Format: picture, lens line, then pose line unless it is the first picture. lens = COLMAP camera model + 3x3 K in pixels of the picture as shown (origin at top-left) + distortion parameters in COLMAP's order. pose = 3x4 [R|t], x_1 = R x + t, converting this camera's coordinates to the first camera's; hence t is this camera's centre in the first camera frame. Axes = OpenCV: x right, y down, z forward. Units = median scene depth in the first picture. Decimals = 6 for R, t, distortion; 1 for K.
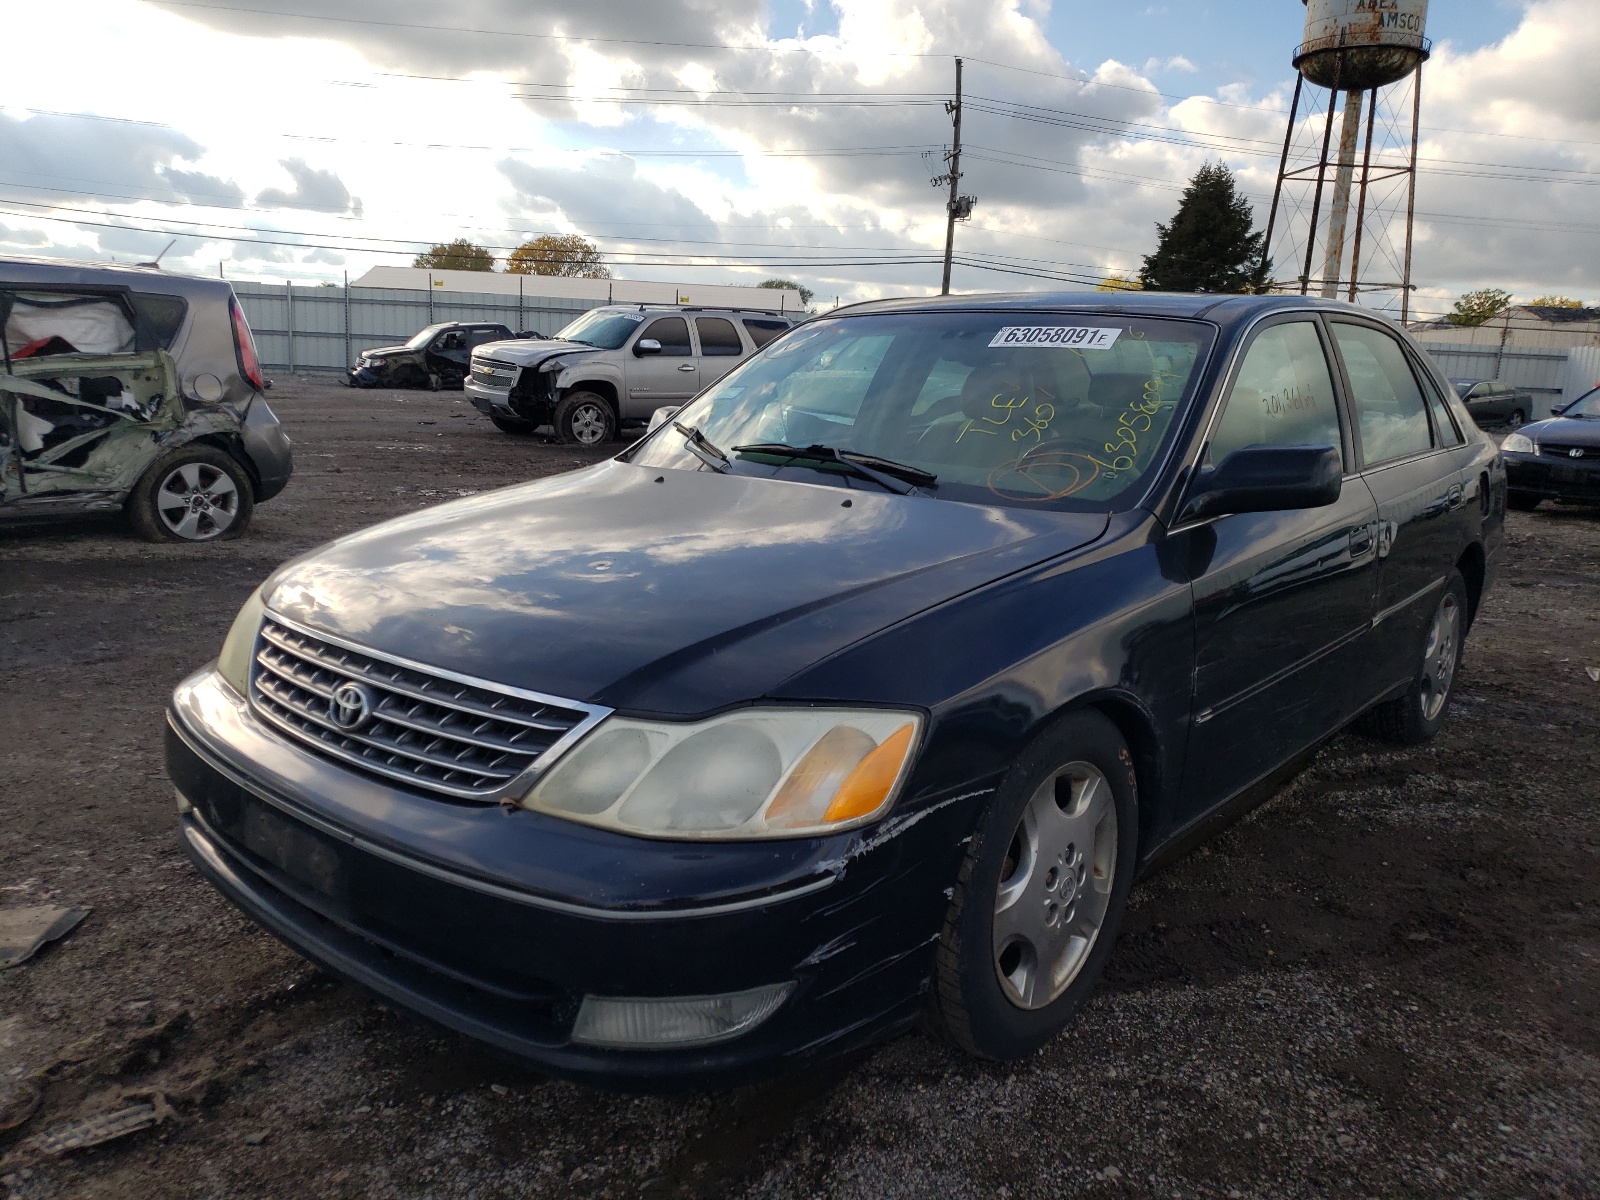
lens RADIAL K [[1208.3, 0, 800.0], [0, 1208.3, 600.0], [0, 0, 1]] dist [0.033204, 0.003186]
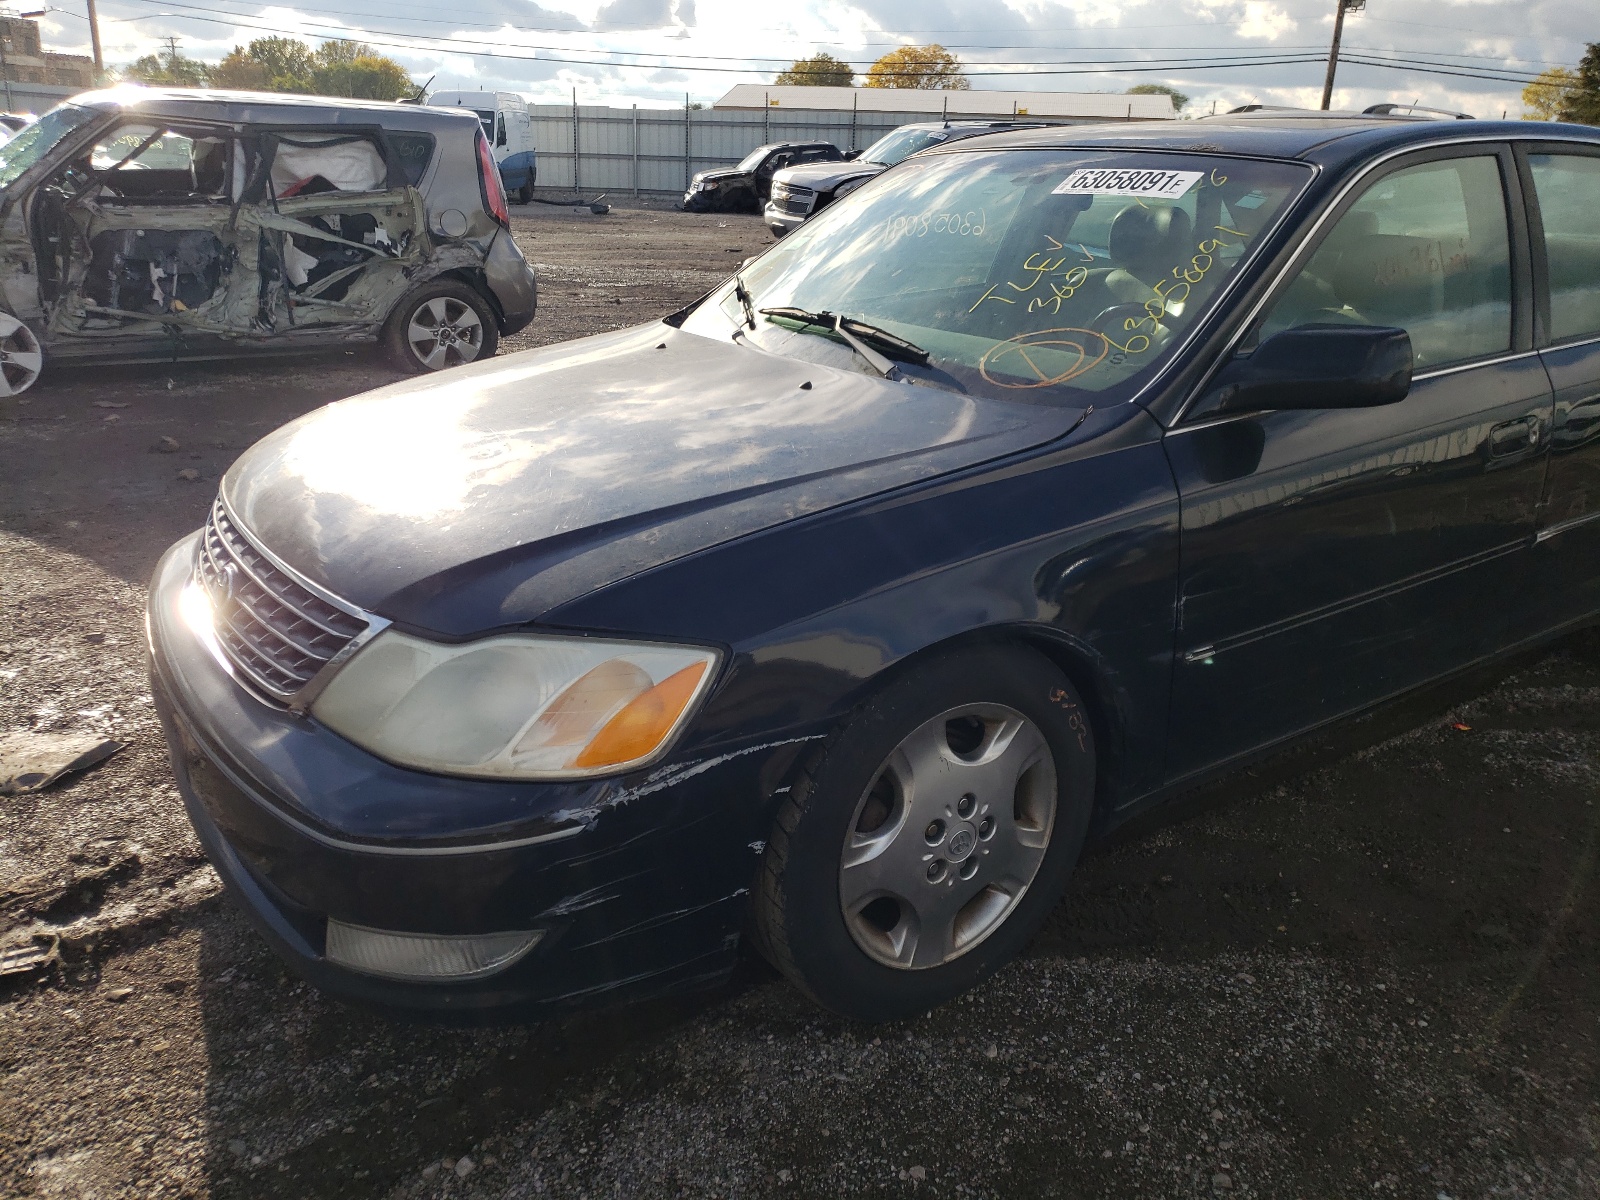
lens RADIAL K [[1222.4, 0, 800.6], [0, 1222.4, 570.7], [0, 0, 1]] dist [0.035044, -0.002465]
pose [[0.968827, 0.064777, -0.239121, 0.210943], [-0.037612, 0.992482, 0.116471, -0.039972], [0.244868, -0.103847, 0.963979, 0.092980]]
